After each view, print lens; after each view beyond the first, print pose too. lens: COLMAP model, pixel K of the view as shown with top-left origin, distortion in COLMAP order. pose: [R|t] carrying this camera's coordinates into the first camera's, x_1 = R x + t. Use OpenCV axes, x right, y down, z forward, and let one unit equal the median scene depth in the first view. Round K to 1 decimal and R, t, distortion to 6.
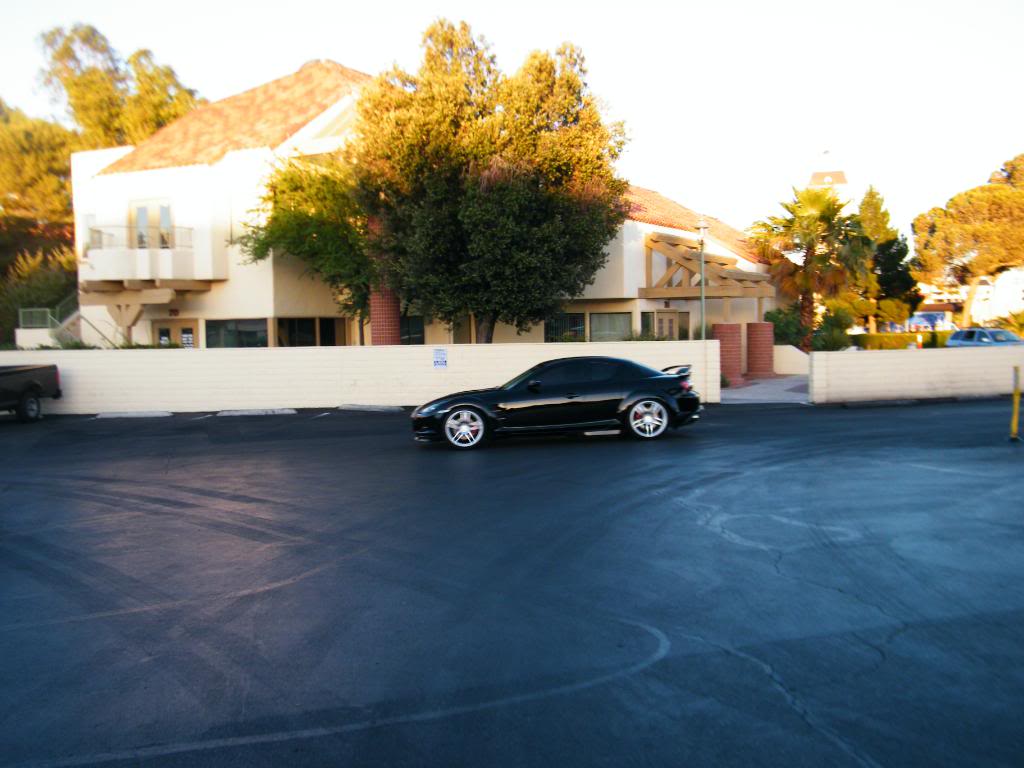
lens RADIAL K [[1046.0, 0, 512.0], [0, 1046.0, 384.0], [0, 0, 1]] dist [0.011788, 0.012347]
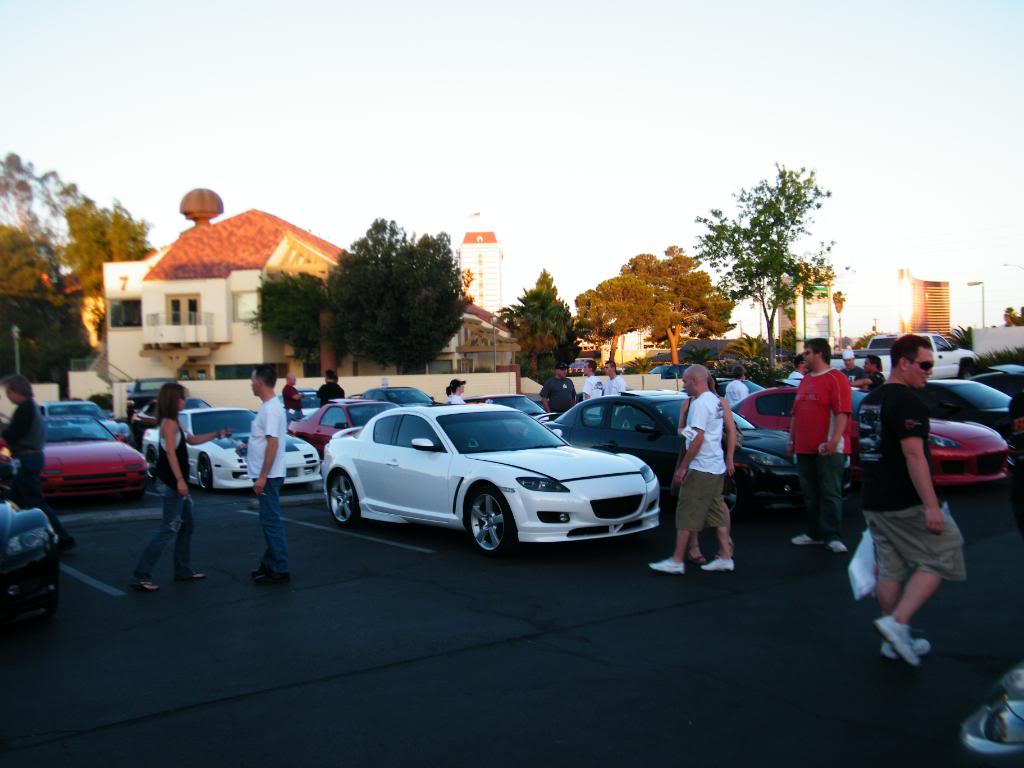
lens RADIAL K [[1046.0, 0, 512.0], [0, 1046.0, 384.0], [0, 0, 1]] dist [0.011788, 0.012347]
pose [[0.948014, -0.010826, 0.318045, -0.370403], [0.024845, 0.998889, -0.040056, 0.050549], [-0.317258, 0.045875, 0.947229, -0.777347]]
